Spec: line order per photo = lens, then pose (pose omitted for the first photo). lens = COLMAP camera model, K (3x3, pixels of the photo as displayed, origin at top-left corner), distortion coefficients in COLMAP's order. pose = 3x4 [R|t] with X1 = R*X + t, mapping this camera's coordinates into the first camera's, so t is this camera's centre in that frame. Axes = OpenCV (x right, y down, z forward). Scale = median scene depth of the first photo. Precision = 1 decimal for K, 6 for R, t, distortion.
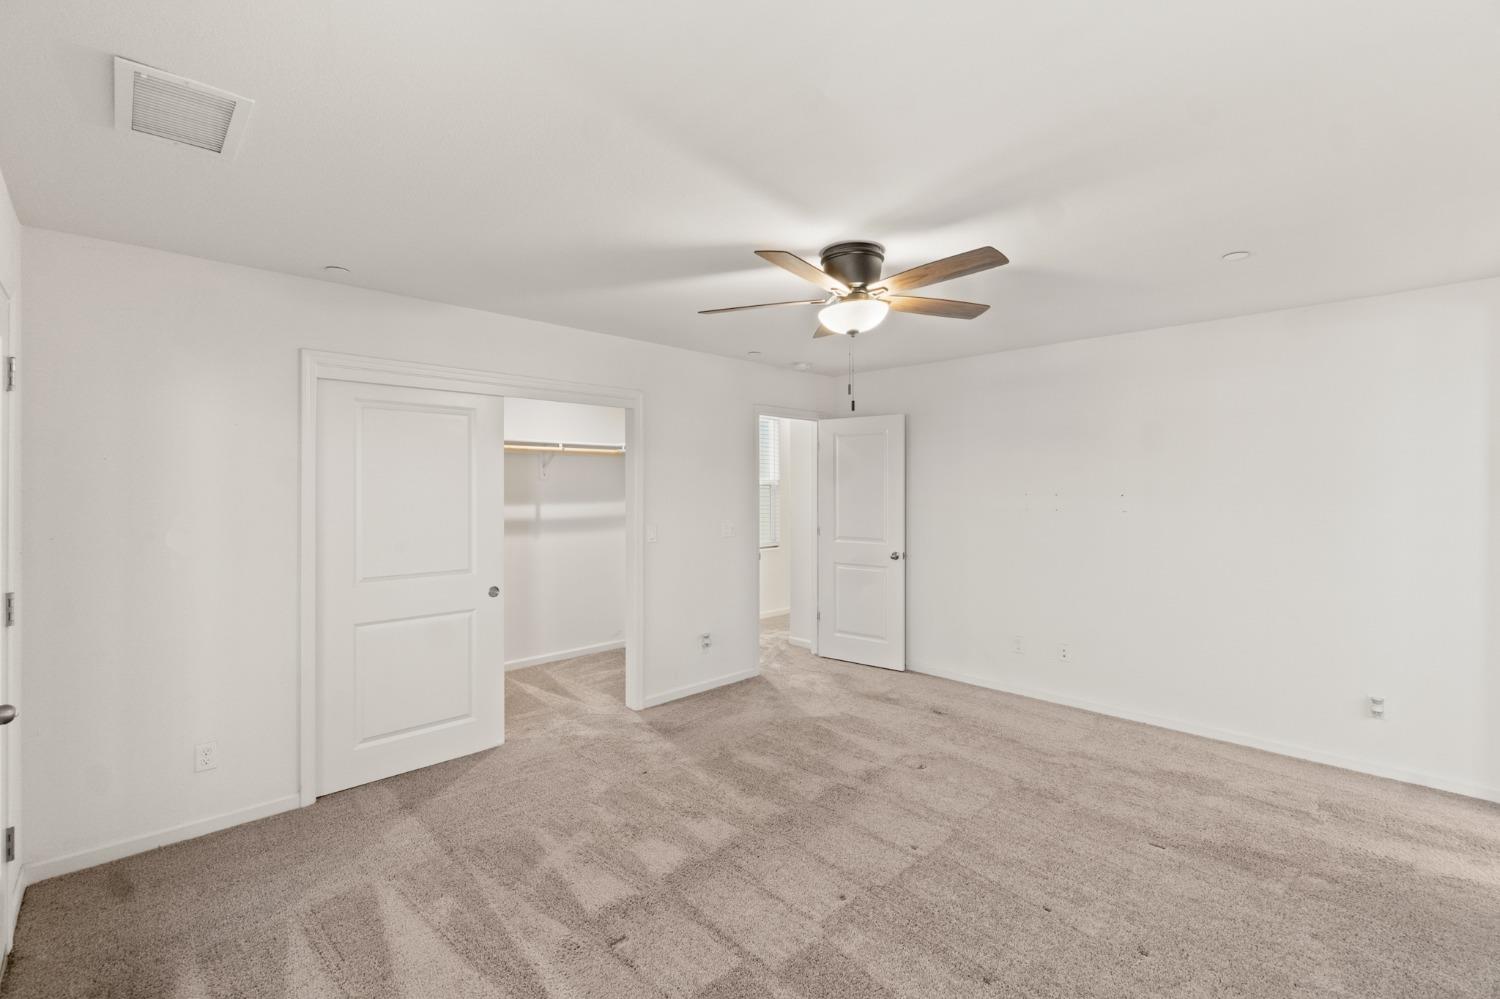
lens RADIAL K [[652.4, 0, 744.2], [0, 652.4, 471.9], [0, 0, 1]] dist [-0.006173, -0.000262]
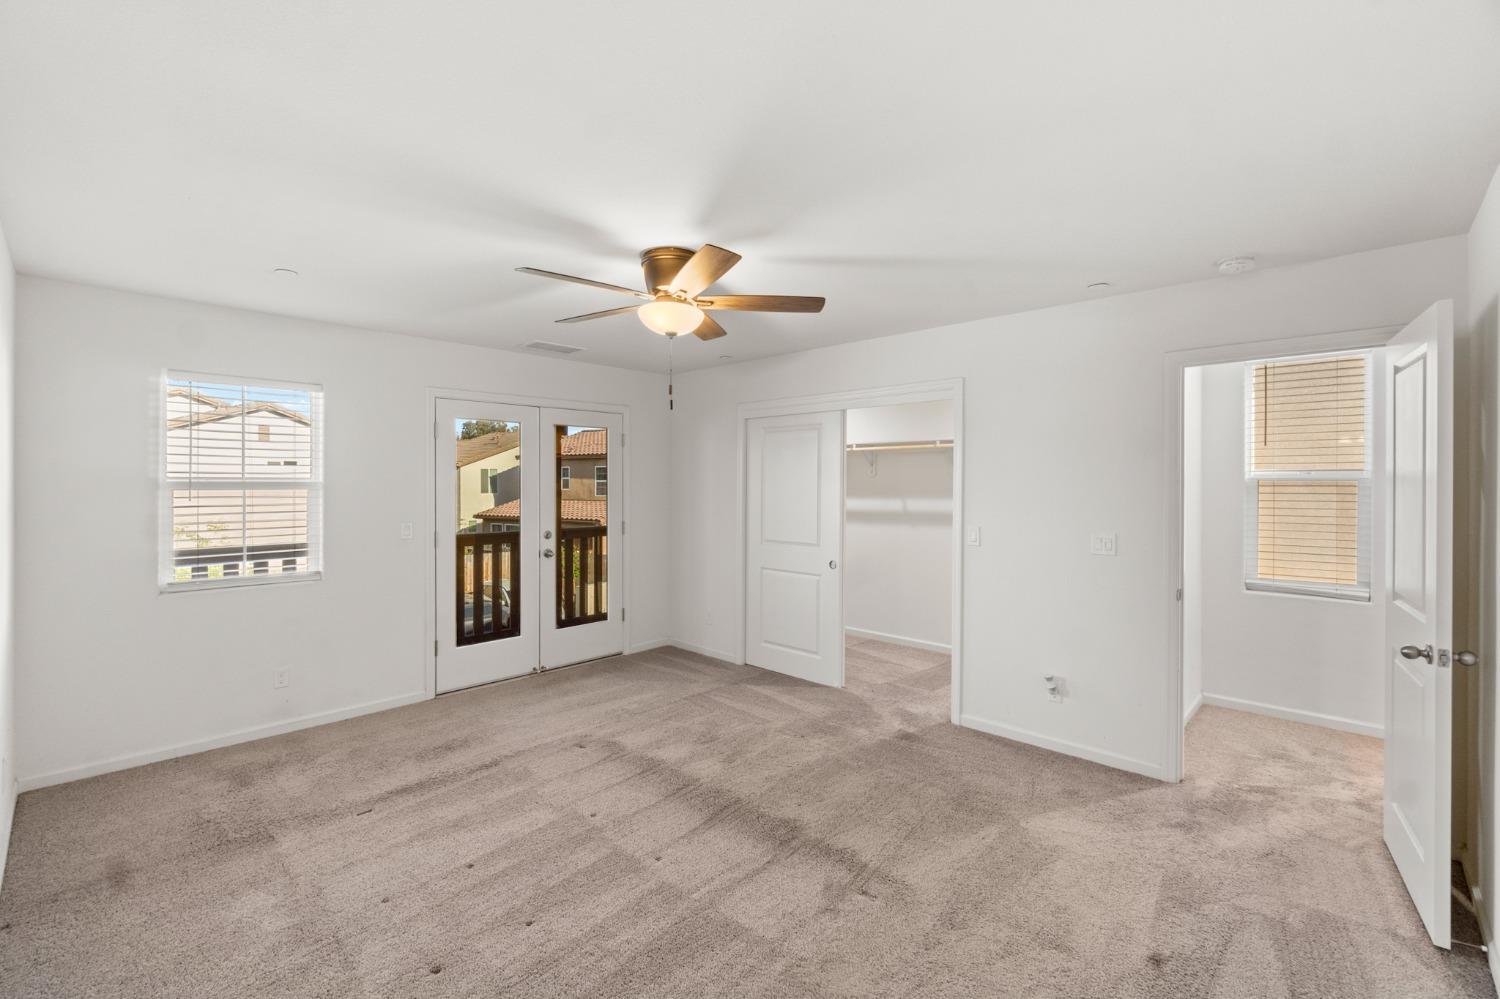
lens RADIAL K [[652.4, 0, 744.2], [0, 652.4, 471.9], [0, 0, 1]] dist [-0.006173, -0.000262]
pose [[0.034100, -0.012146, -0.999345, 0.909391], [0.018622, 0.999760, -0.011516, 0.015169], [0.999245, -0.018217, 0.034318, 0.812182]]
